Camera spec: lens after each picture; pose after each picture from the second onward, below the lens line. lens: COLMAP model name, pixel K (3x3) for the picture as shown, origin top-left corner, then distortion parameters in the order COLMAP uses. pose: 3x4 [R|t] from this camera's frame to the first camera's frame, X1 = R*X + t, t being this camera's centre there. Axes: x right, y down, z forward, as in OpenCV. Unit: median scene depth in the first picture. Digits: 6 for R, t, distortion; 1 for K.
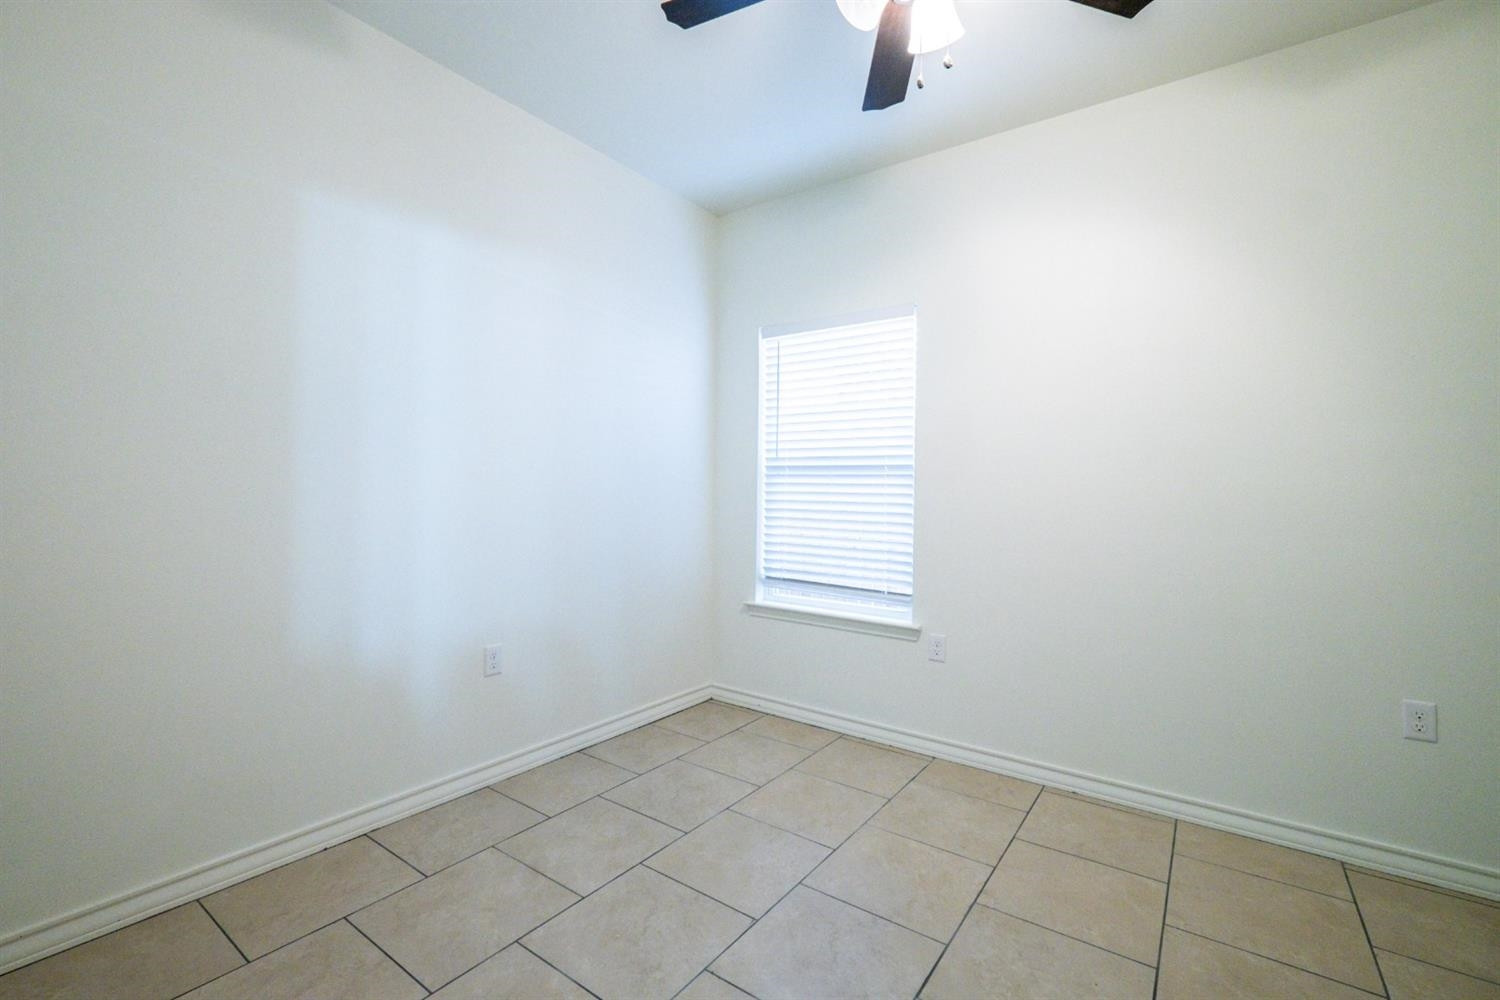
lens RADIAL K [[651.8, 0, 742.7], [0, 651.8, 489.9], [0, 0, 1]] dist [-0.002790, -0.000712]
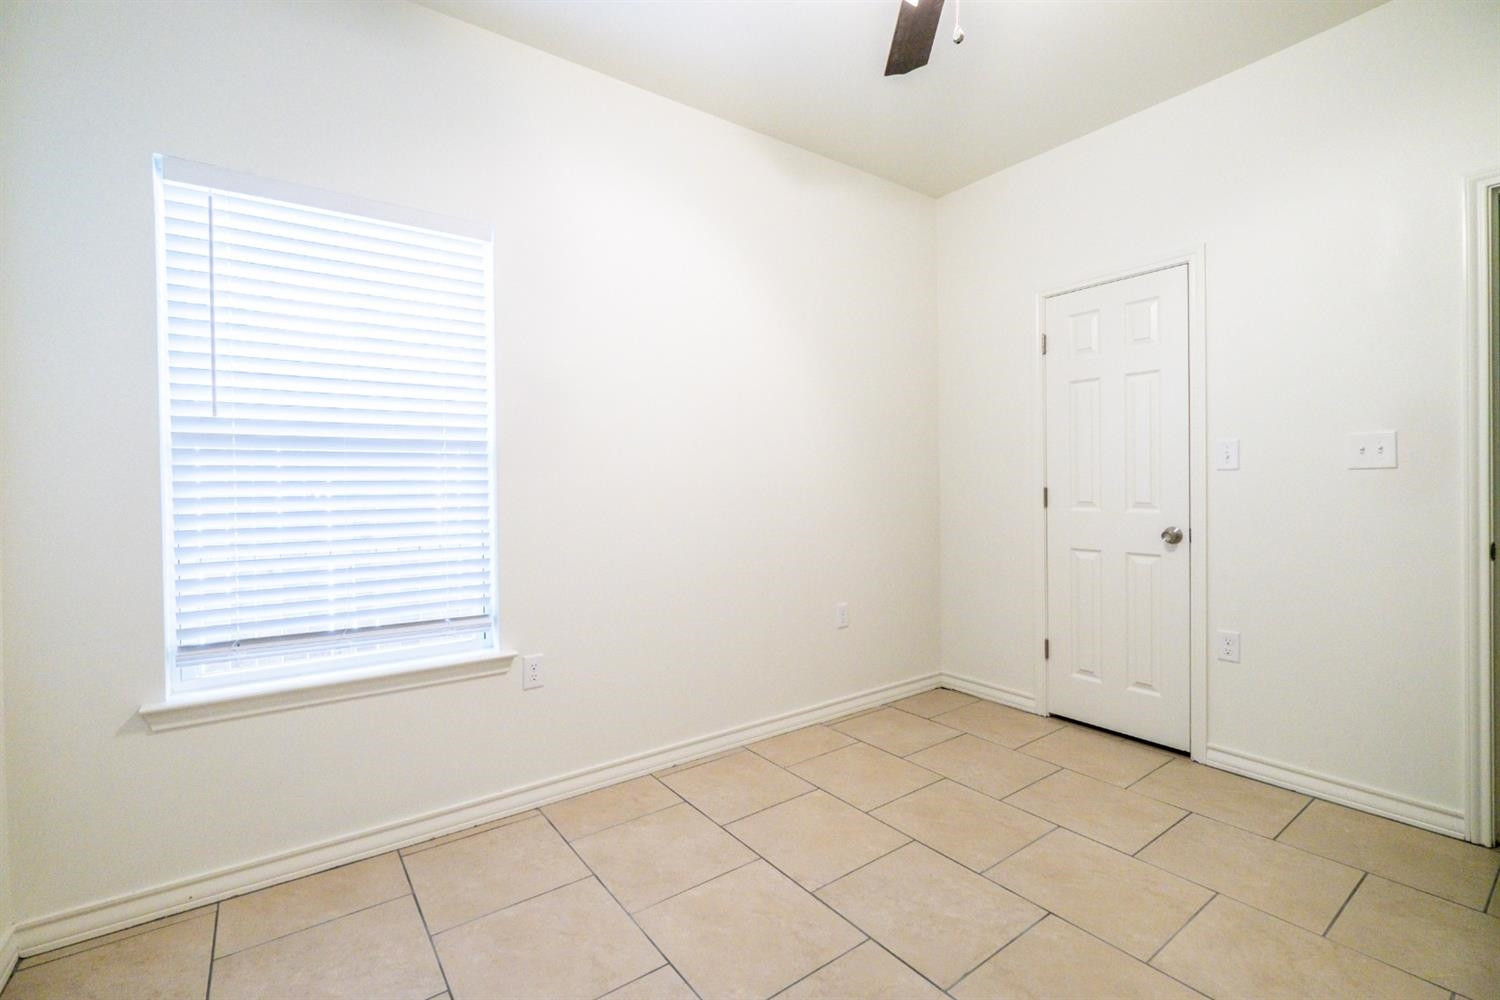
lens RADIAL K [[651.8, 0, 742.7], [0, 651.8, 489.9], [0, 0, 1]] dist [-0.002790, -0.000712]
pose [[0.313881, -0.031224, 0.948949, -0.357708], [0.012952, 0.999507, 0.028603, -0.000921], [-0.949374, 0.003313, 0.314130, 0.481881]]
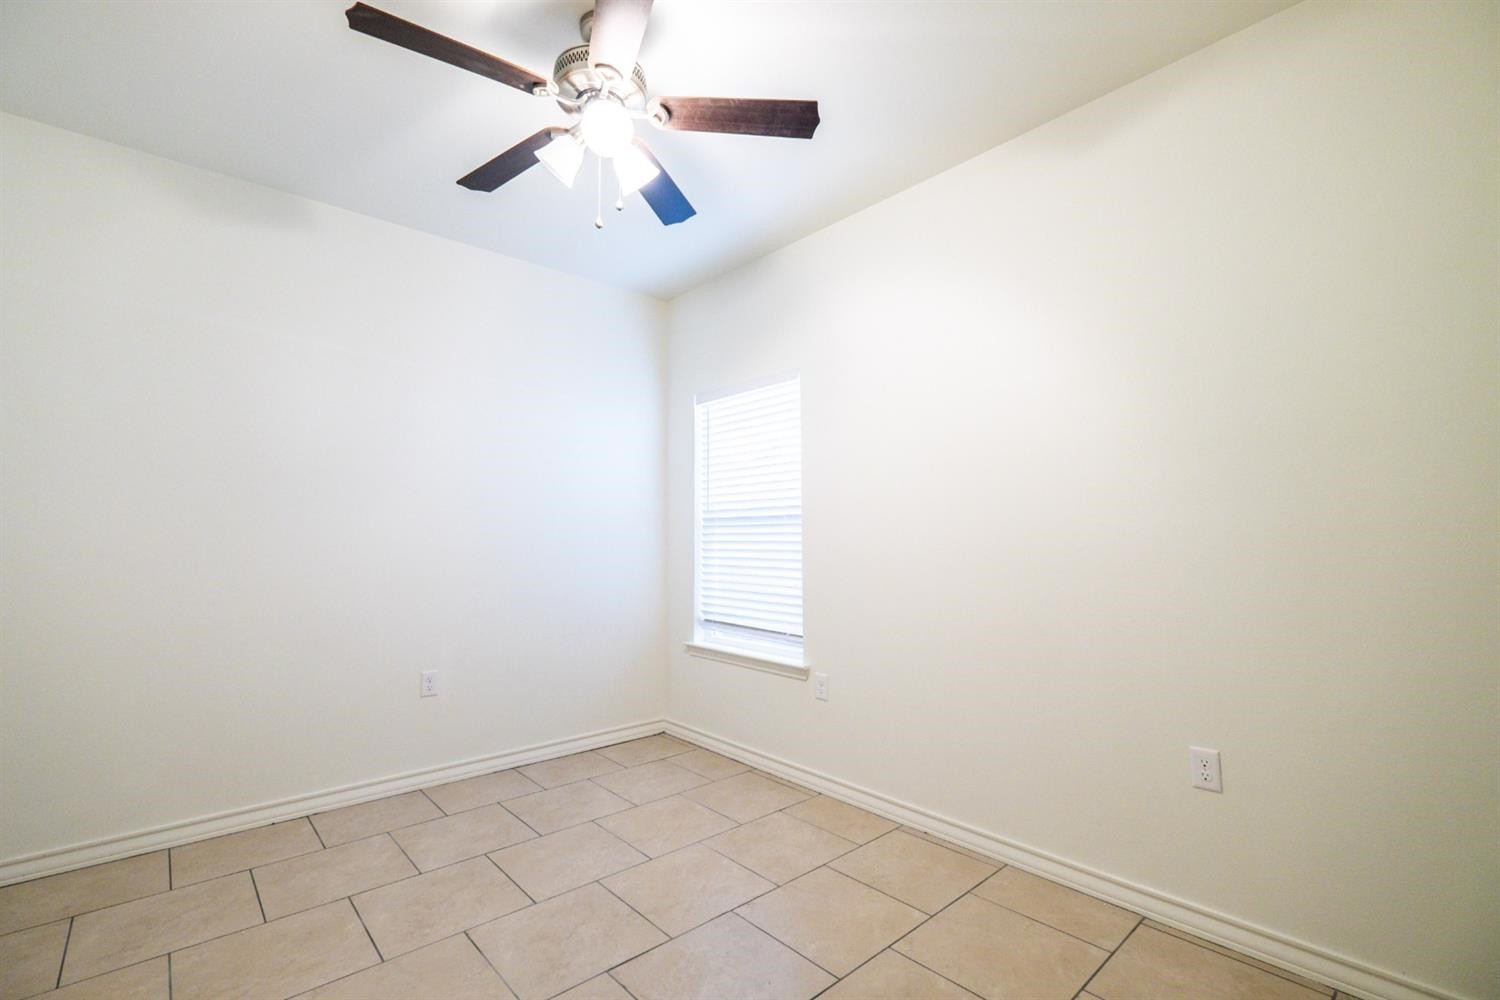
lens RADIAL K [[651.8, 0, 742.7], [0, 651.8, 489.9], [0, 0, 1]] dist [-0.002790, -0.000712]
pose [[0.977574, -0.032577, -0.208057, 0.386415], [0.016676, 0.996835, -0.077728, 0.003160], [0.209931, 0.072515, 0.975023, -0.079440]]
